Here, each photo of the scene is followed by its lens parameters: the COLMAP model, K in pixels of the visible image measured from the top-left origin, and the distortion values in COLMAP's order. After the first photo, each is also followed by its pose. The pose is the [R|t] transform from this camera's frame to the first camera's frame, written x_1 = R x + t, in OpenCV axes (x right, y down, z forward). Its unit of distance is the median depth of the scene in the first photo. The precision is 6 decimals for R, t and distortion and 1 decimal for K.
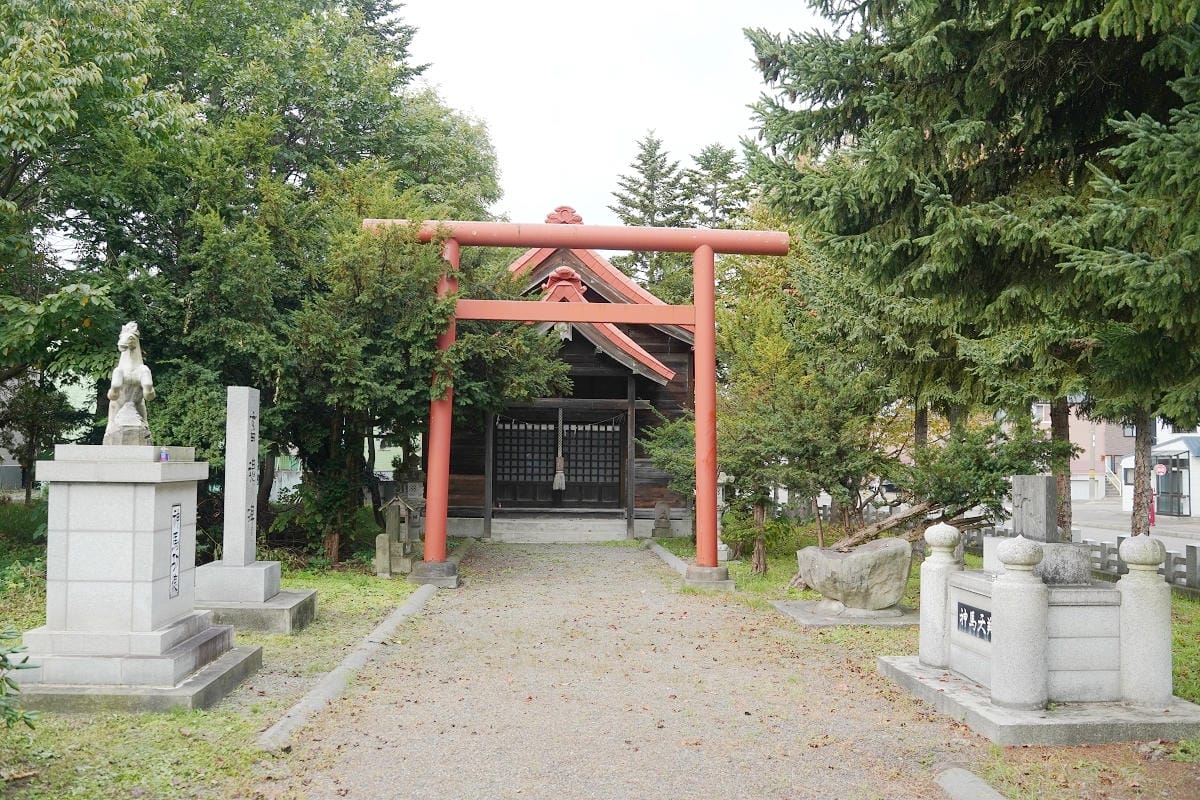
lens RADIAL K [[931.8, 0, 600.0], [0, 931.8, 400.0], [0, 0, 1]] dist [-0.057214, 0.000193]
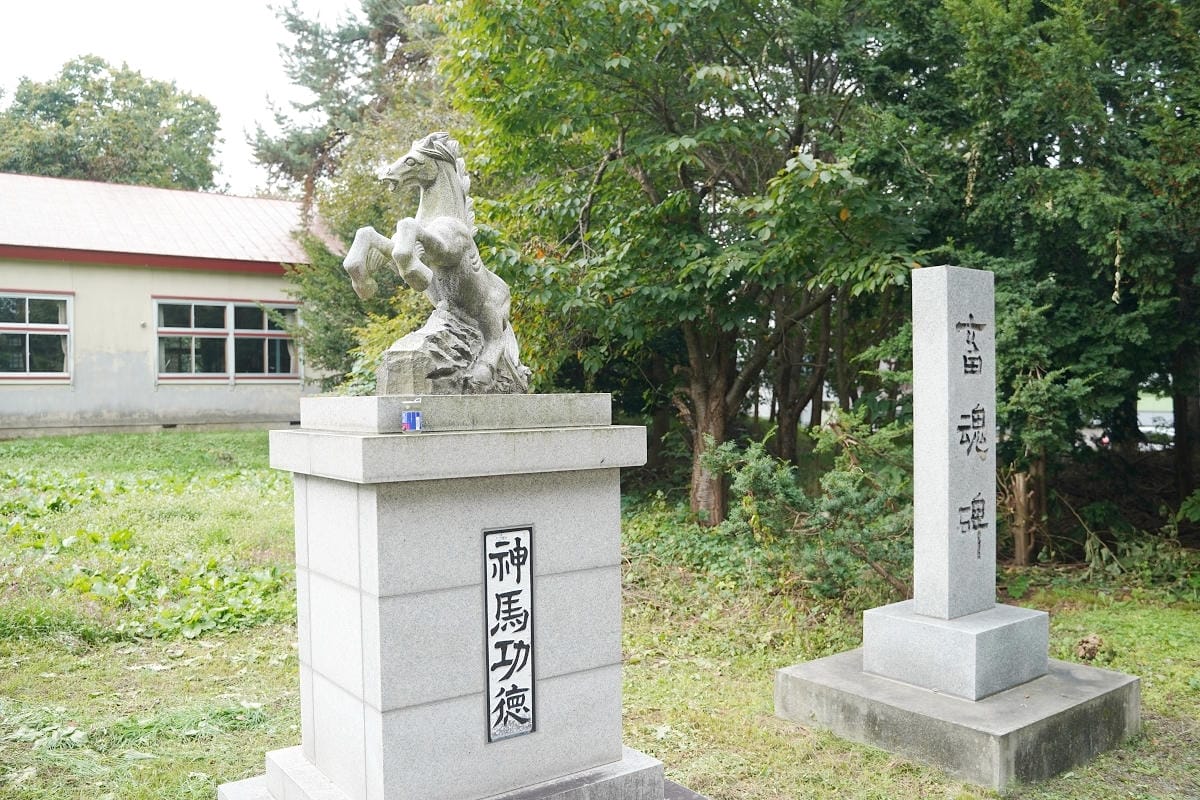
lens RADIAL K [[985.1, 0, 600.0], [0, 985.1, 400.0], [0, 0, 1]] dist [-0.088159, 0.068287]
pose [[0.528951, -0.014356, -0.848531, -0.037795], [0.071167, 0.997085, 0.027494, 0.037258], [0.845663, -0.074931, 0.528431, 0.671902]]
